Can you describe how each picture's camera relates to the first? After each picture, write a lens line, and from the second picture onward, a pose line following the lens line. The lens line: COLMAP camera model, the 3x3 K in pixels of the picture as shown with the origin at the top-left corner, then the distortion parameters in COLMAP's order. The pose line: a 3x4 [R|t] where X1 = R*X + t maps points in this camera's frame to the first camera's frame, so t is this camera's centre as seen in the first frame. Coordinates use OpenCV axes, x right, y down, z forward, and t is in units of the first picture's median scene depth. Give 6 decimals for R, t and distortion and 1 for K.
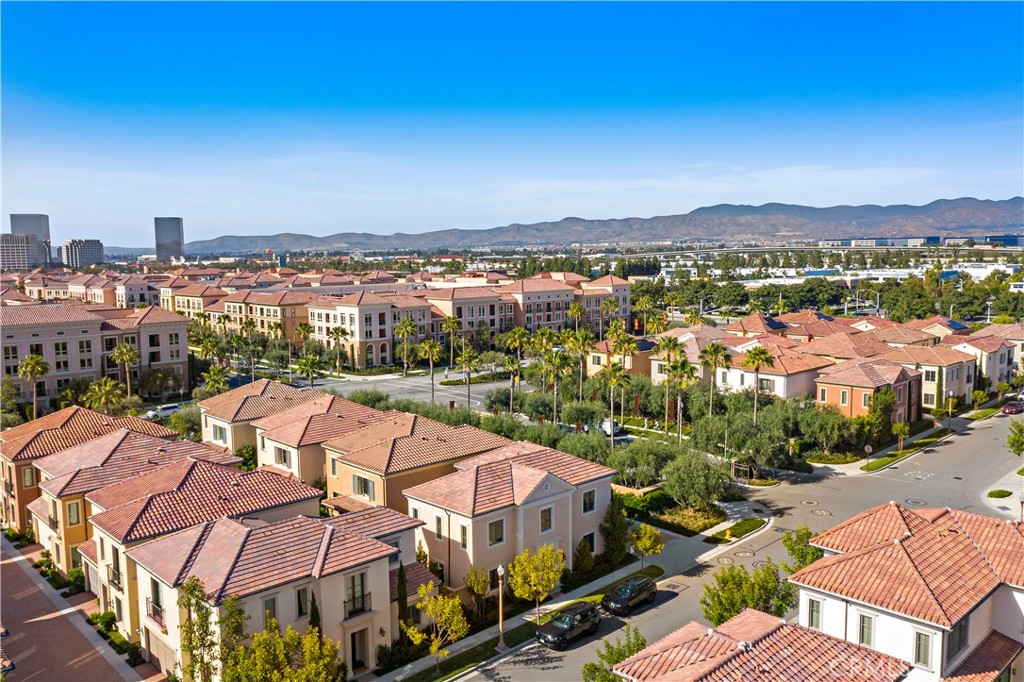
lens RADIAL K [[816.2, 0, 512.0], [0, 816.2, 341.0], [0, 0, 1]] dist [-0.000800, 0.004380]
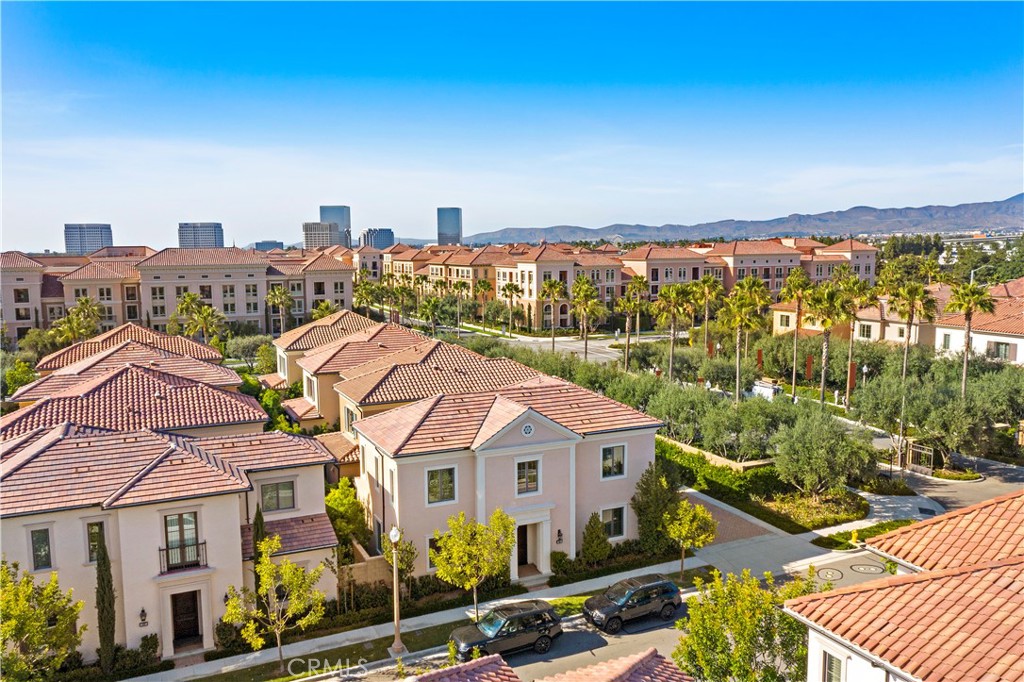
lens RADIAL K [[810.2, 0, 512.0], [0, 810.2, 341.0], [0, 0, 1]] dist [0.000520, 0.001419]
pose [[0.945660, 0.040469, -0.322630, 0.133436], [-0.037110, 0.999174, 0.016559, 0.050063], [0.323034, -0.003687, 0.946380, 0.187205]]
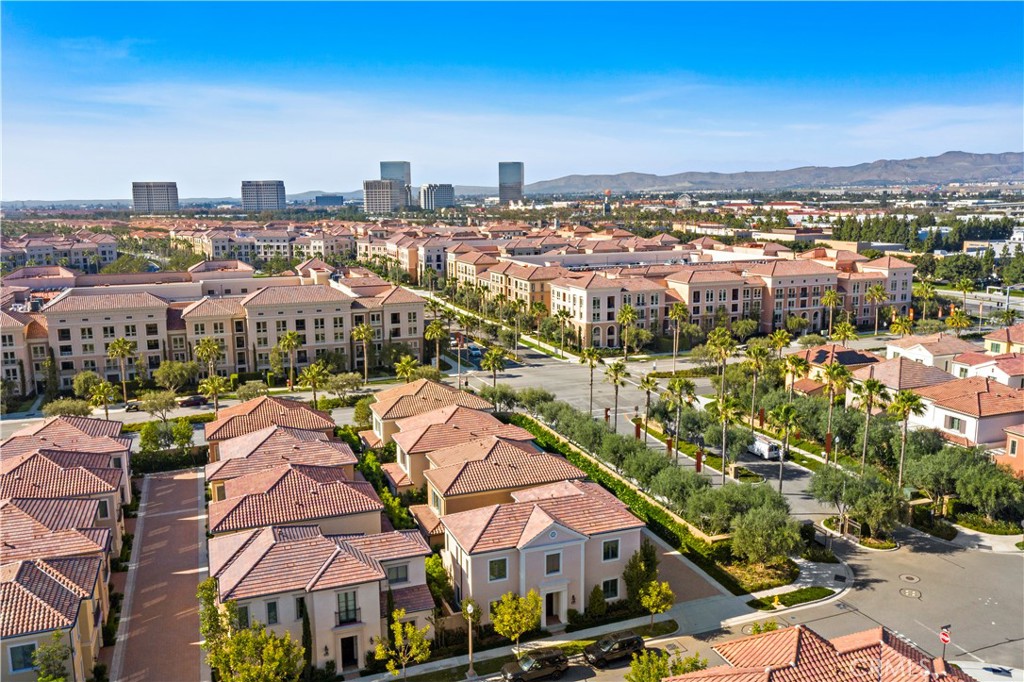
lens RADIAL K [[838.4, 0, 512.0], [0, 838.4, 341.0], [0, 0, 1]] dist [-0.004385, 0.004805]
pose [[0.918410, 0.070967, -0.389212, 0.219420], [-0.044051, 0.996006, 0.077661, -0.086943], [0.393169, -0.054179, 0.917869, -0.015801]]
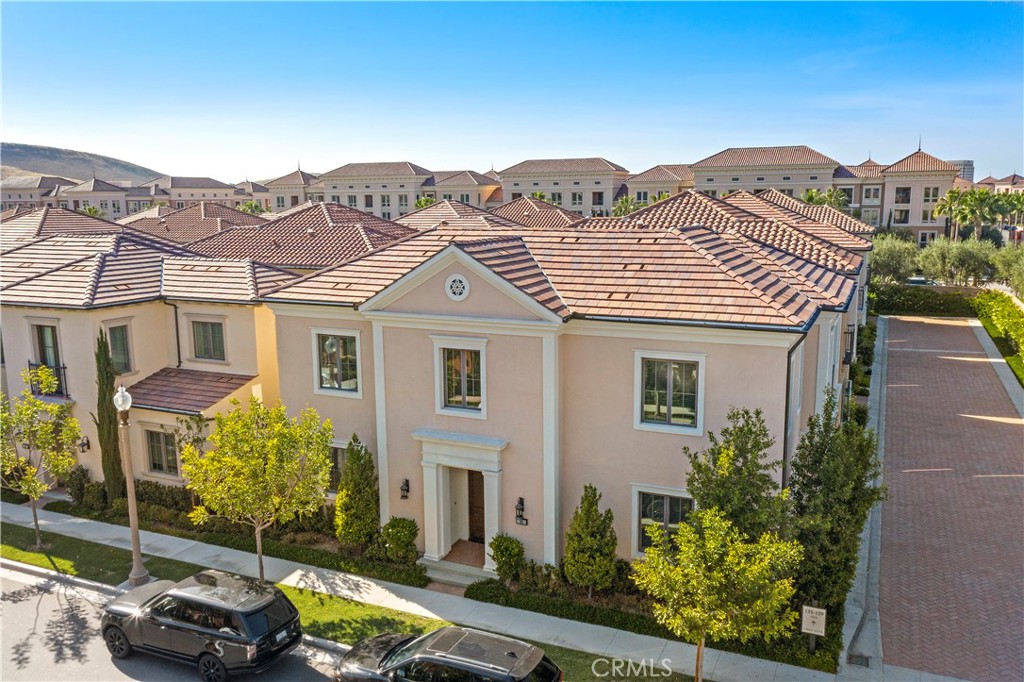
lens RADIAL K [[816.2, 0, 512.0], [0, 816.2, 341.0], [0, 0, 1]] dist [-0.000800, 0.004380]
pose [[0.366576, 0.166778, -0.915318, 0.205570], [-0.095704, 0.985343, 0.141208, 0.080507], [0.925453, 0.035836, 0.377164, 0.479028]]
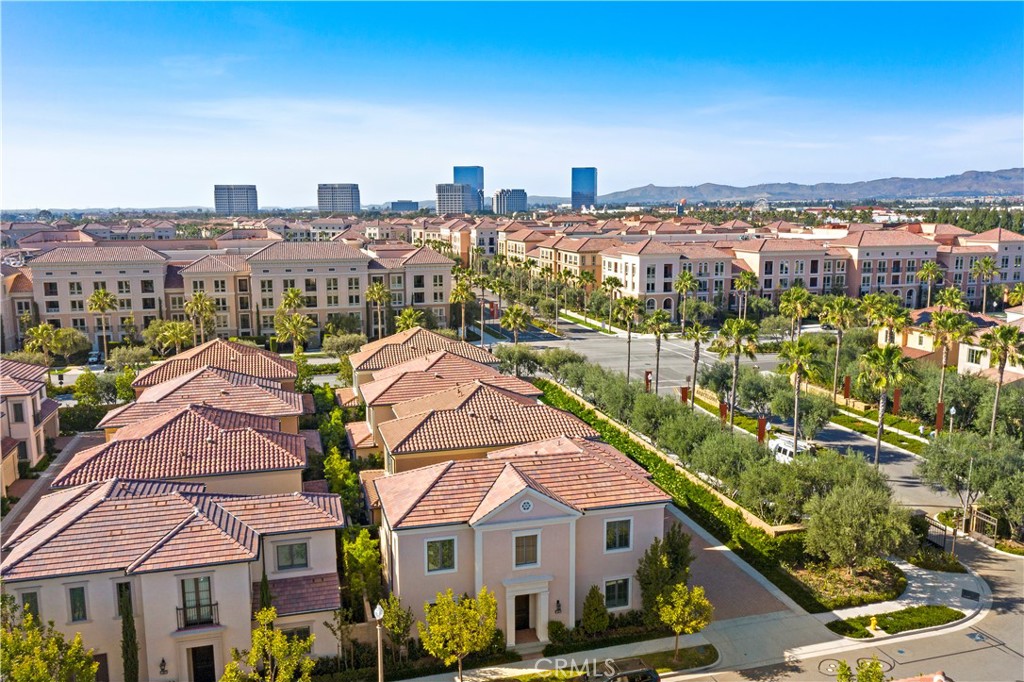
lens RADIAL K [[830.4, 0, 512.0], [0, 830.4, 341.0], [0, 0, 1]] dist [-0.000735, 0.004479]
pose [[0.879286, 0.084562, -0.468728, 0.193836], [-0.057975, 0.995798, 0.070894, -0.008441], [0.472753, -0.035162, 0.880493, 0.193744]]
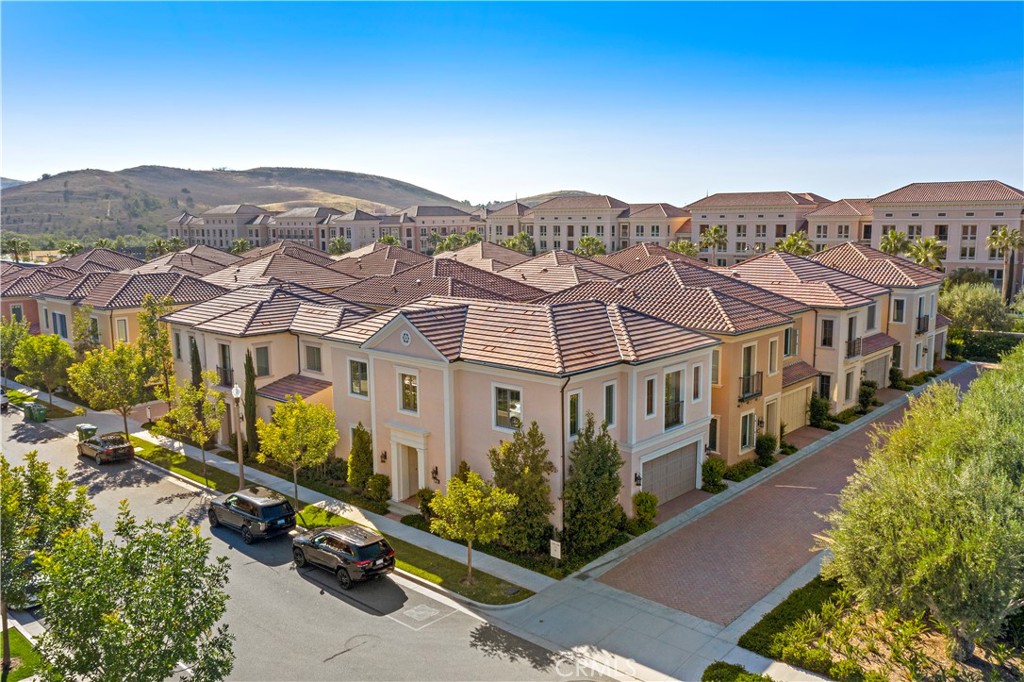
lens RADIAL K [[816.2, 0, 512.0], [0, 816.2, 341.0], [0, 0, 1]] dist [-0.000800, 0.004380]
pose [[0.060278, 0.161606, -0.985013, 0.345082], [-0.098620, 0.982943, 0.155231, 0.043055], [0.993298, 0.087785, 0.075187, 0.556879]]
